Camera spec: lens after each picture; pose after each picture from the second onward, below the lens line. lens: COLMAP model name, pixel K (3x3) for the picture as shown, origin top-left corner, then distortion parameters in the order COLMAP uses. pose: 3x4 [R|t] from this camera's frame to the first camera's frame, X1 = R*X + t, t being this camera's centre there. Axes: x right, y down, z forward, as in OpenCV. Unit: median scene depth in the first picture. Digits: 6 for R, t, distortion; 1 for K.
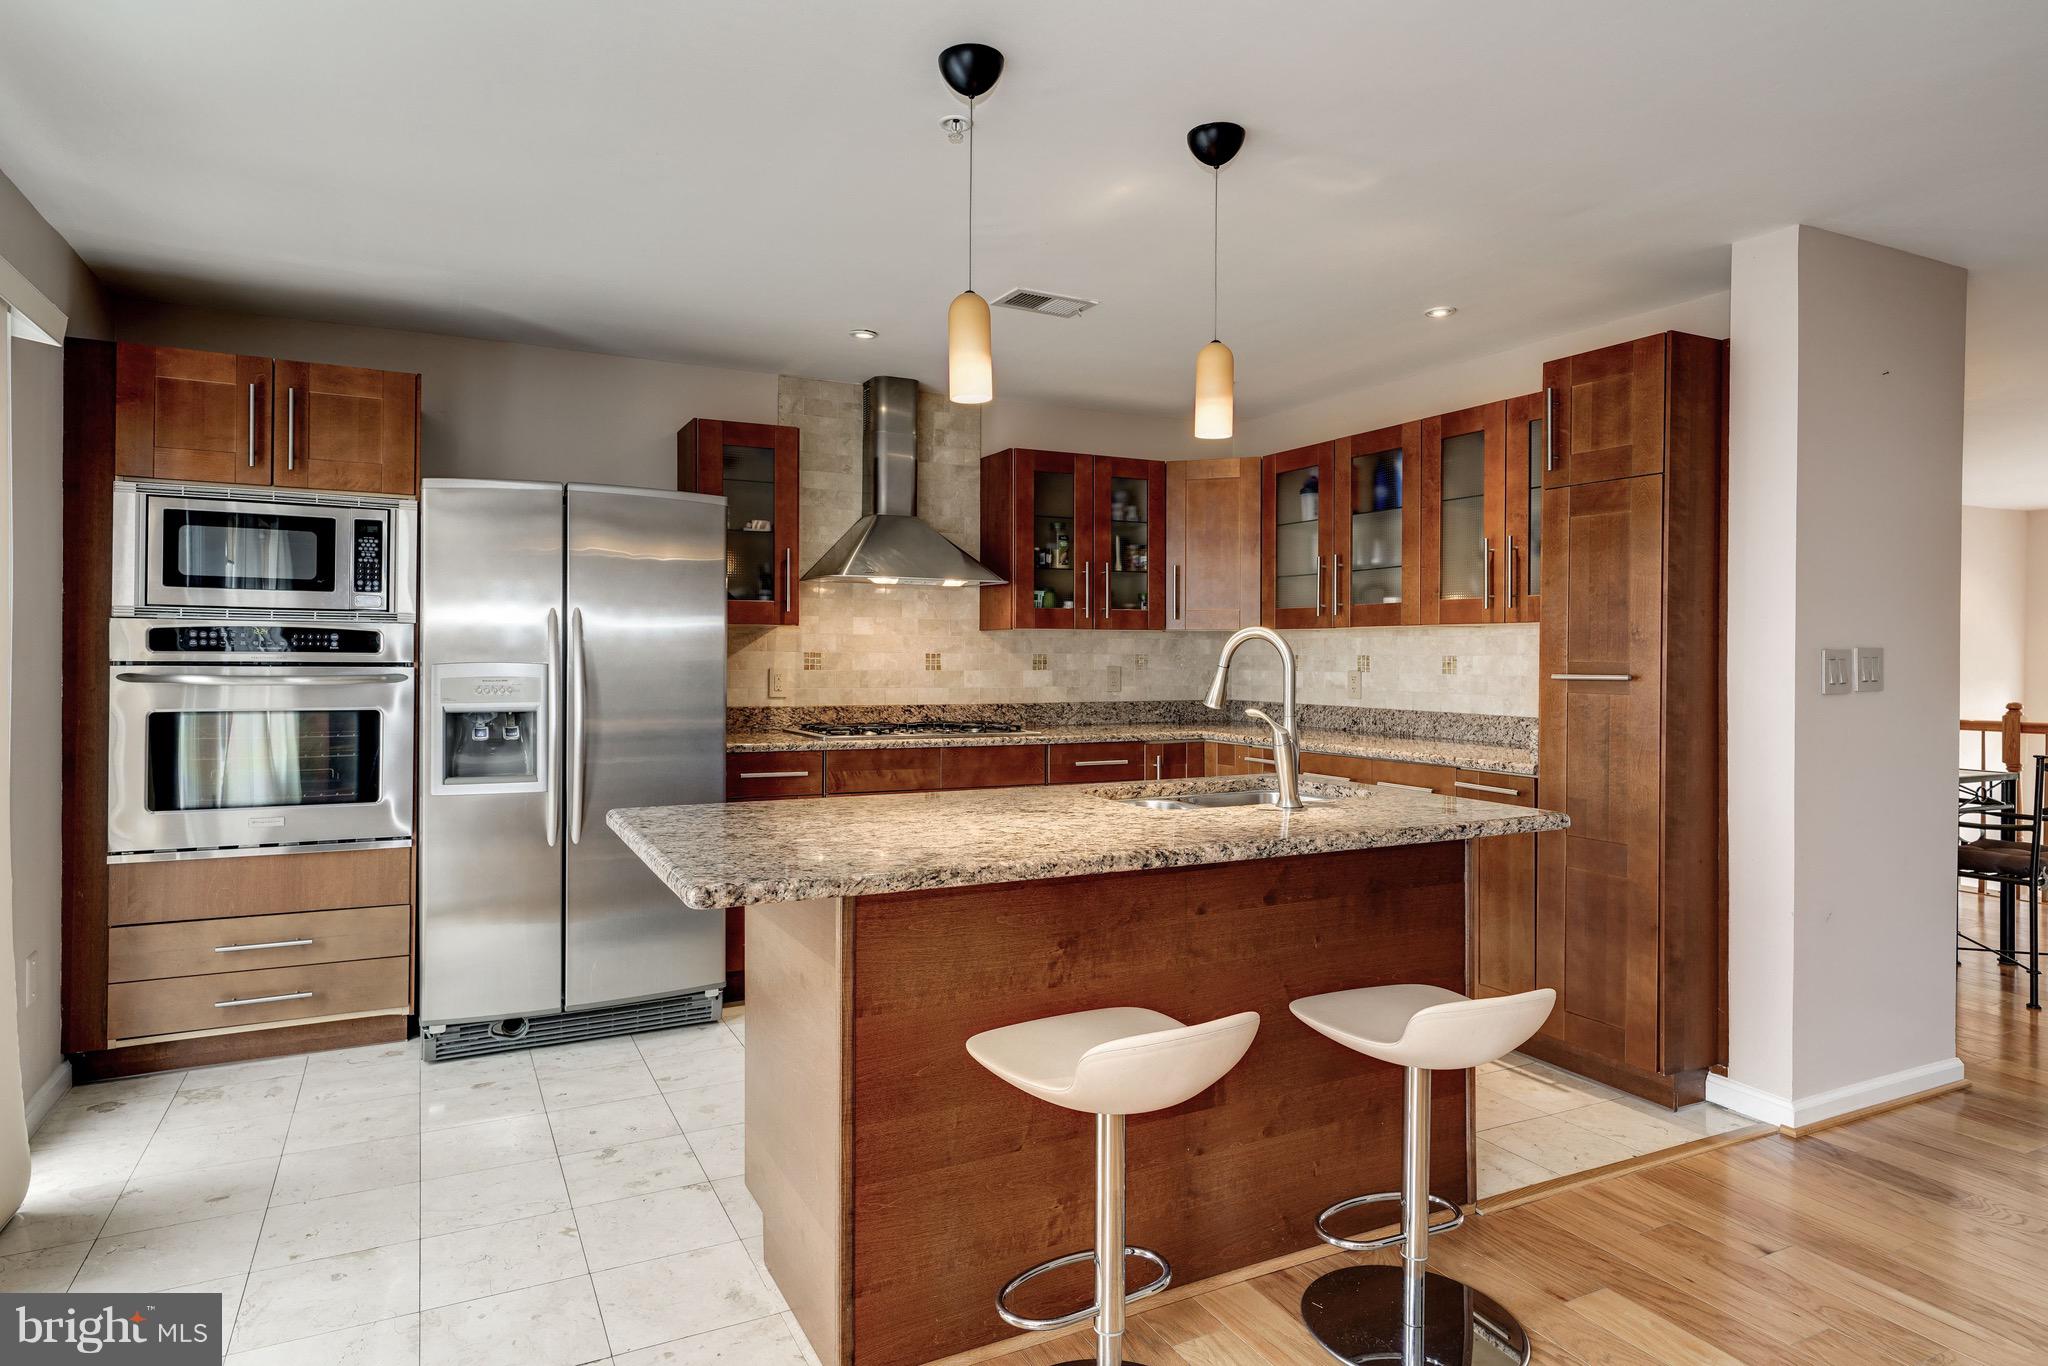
lens RADIAL K [[1154.2, 0, 1005.5], [0, 1154.2, 658.0], [0, 0, 1]] dist [0.003265, 0.003544]
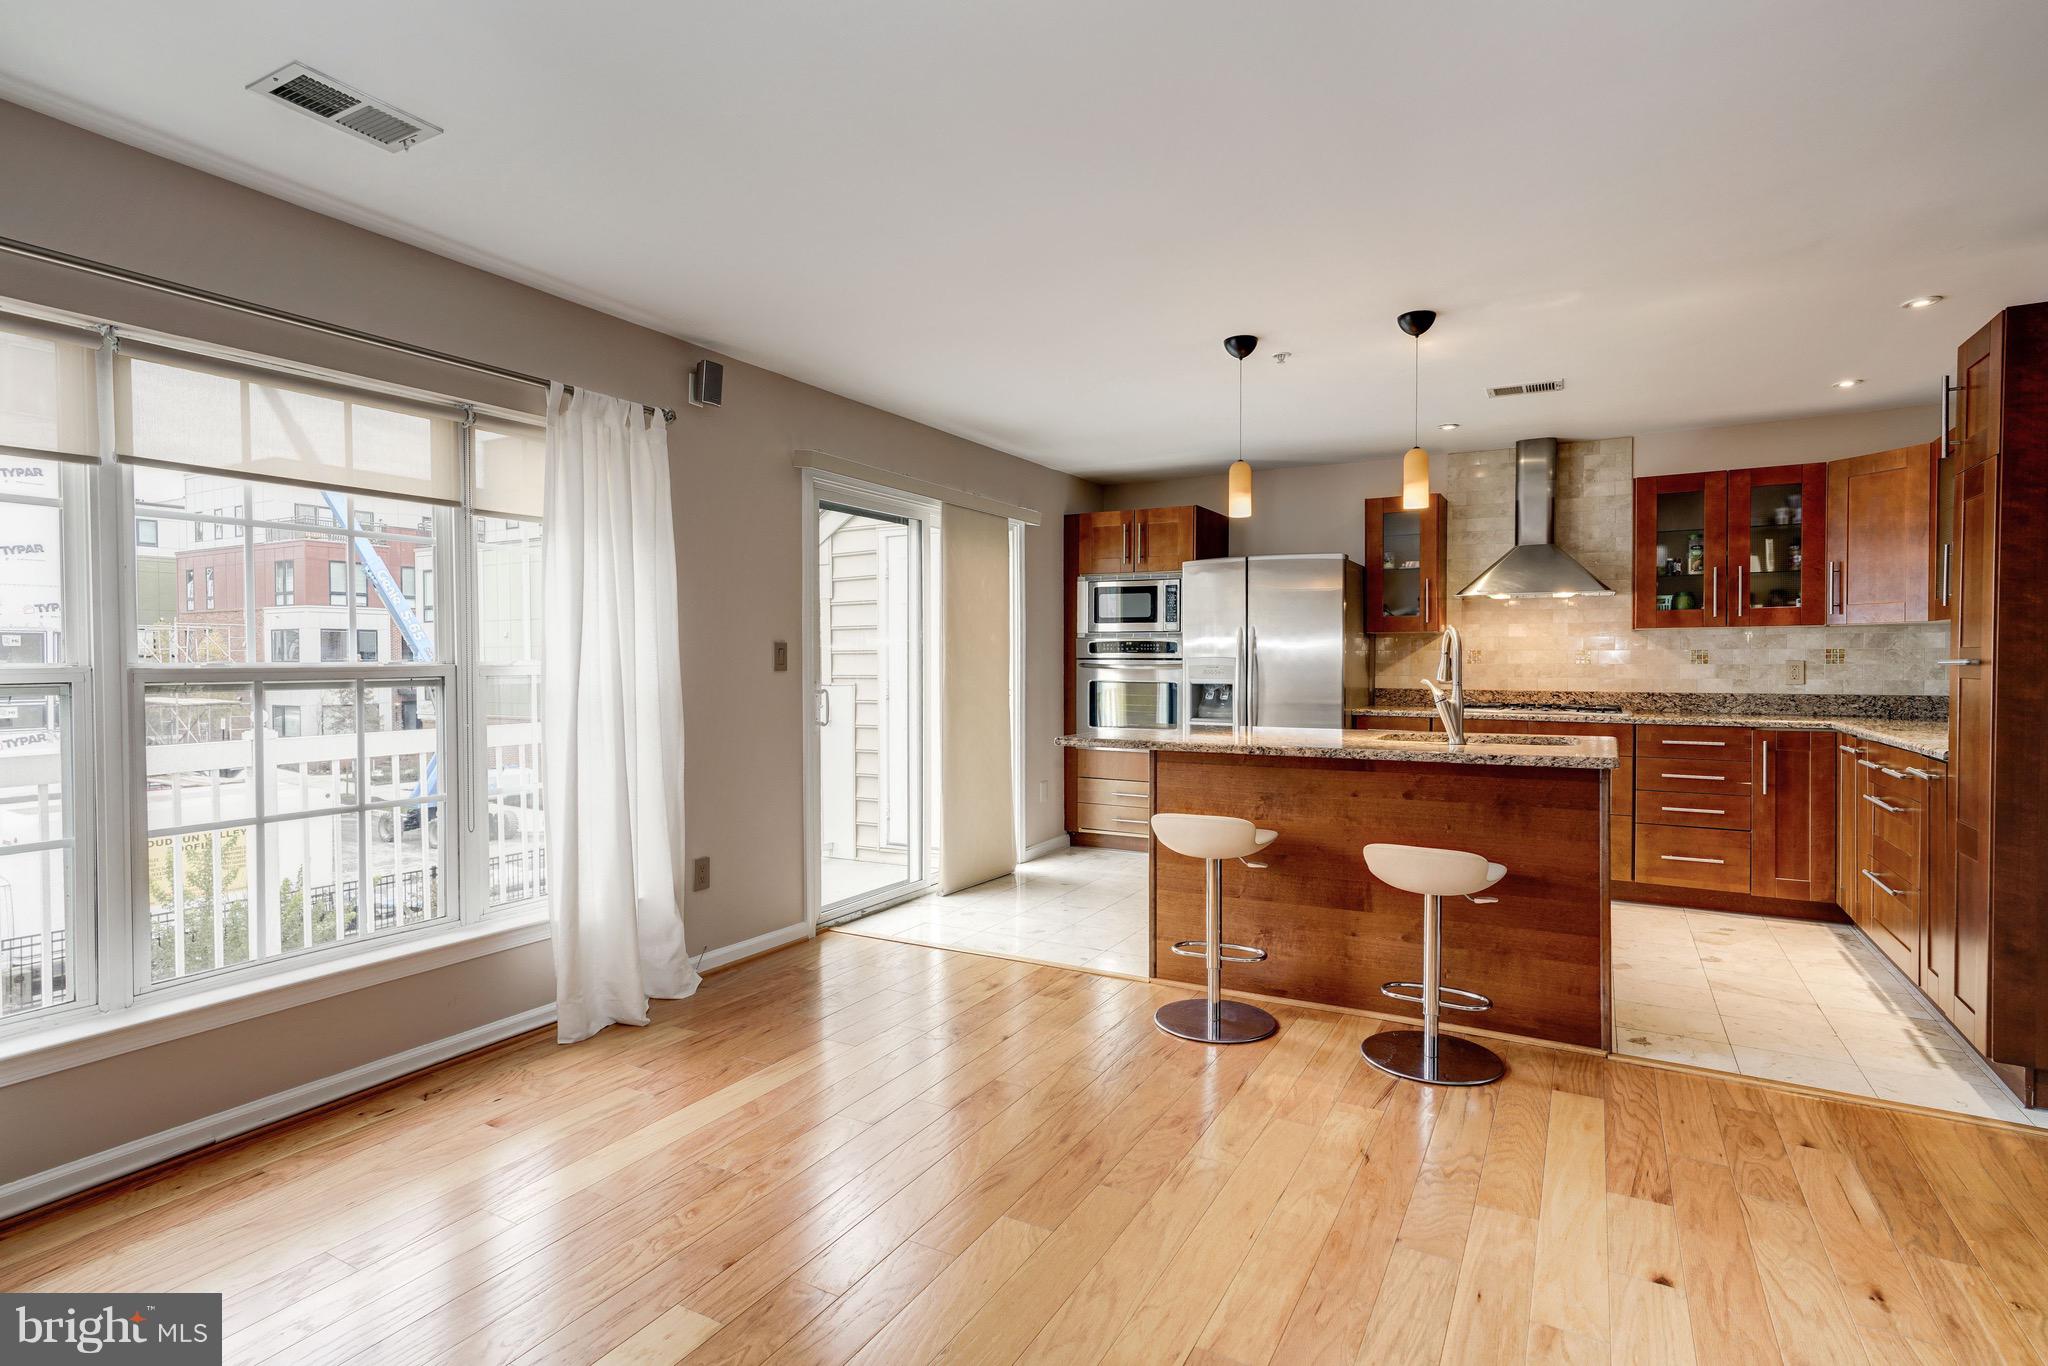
lens RADIAL K [[1007.3, 0, 1035.9], [0, 1007.3, 677.9], [0, 0, 1]] dist [0.006842, 0.004020]
pose [[0.564684, 0.008593, -0.825263, 0.736055], [0.001800, 0.999931, 0.011644, 0.017488], [0.825305, -0.008061, 0.564629, -0.152651]]
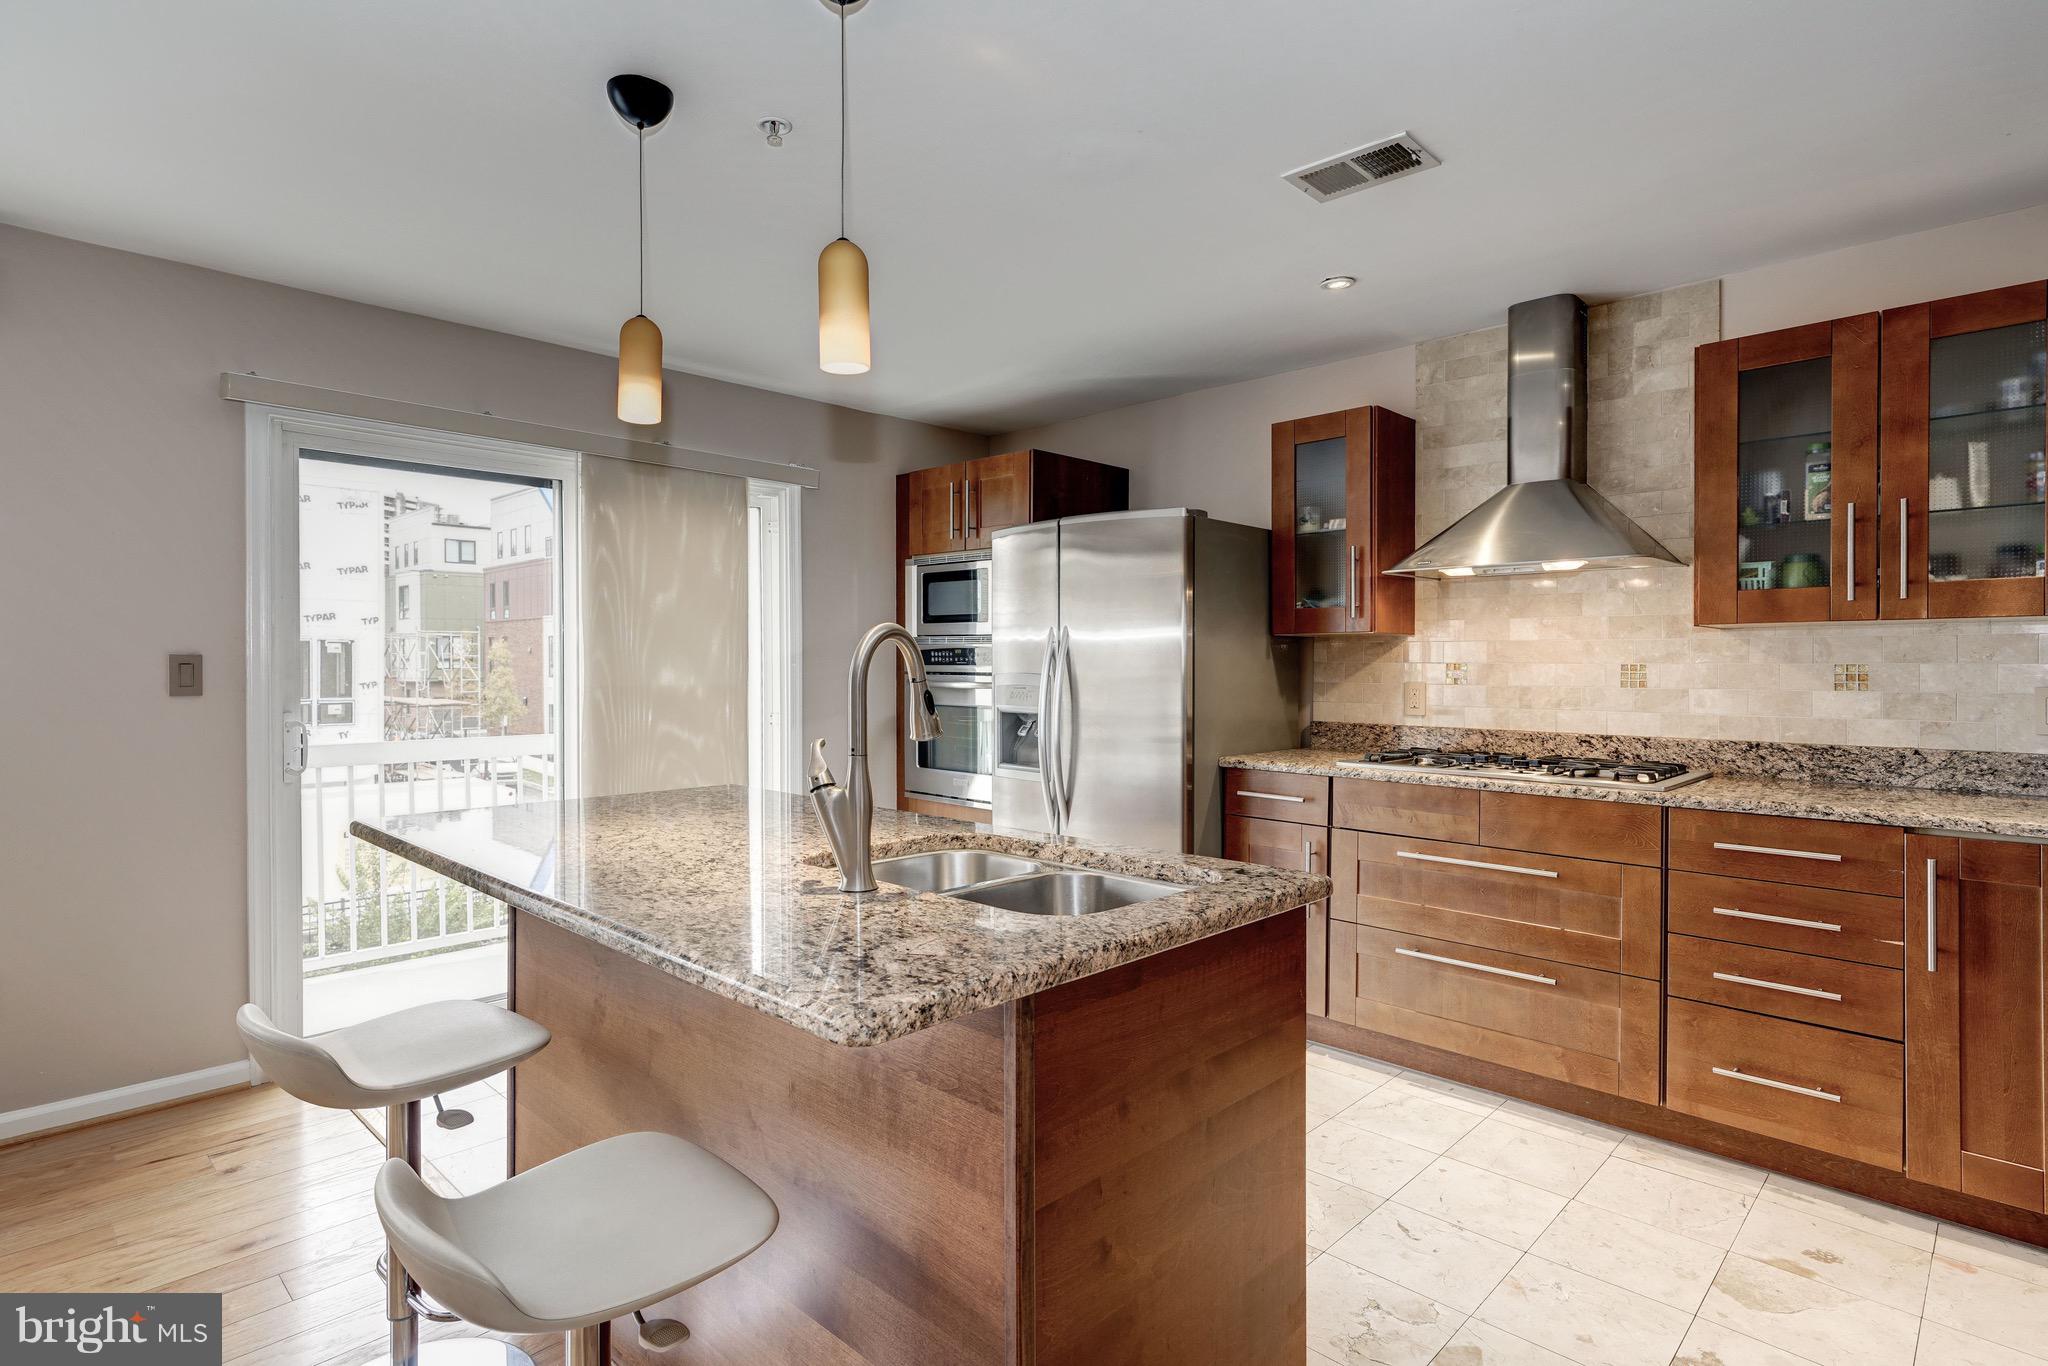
lens RADIAL K [[1037.3, 0, 1029.5], [0, 1037.3, 673.5], [0, 0, 1]] dist [0.004382, 0.003587]
pose [[0.334272, 0.003461, -0.942470, 0.607085], [-0.001958, 0.999994, 0.002978, 0.000871], [0.942475, 0.000850, 0.334277, 0.635887]]
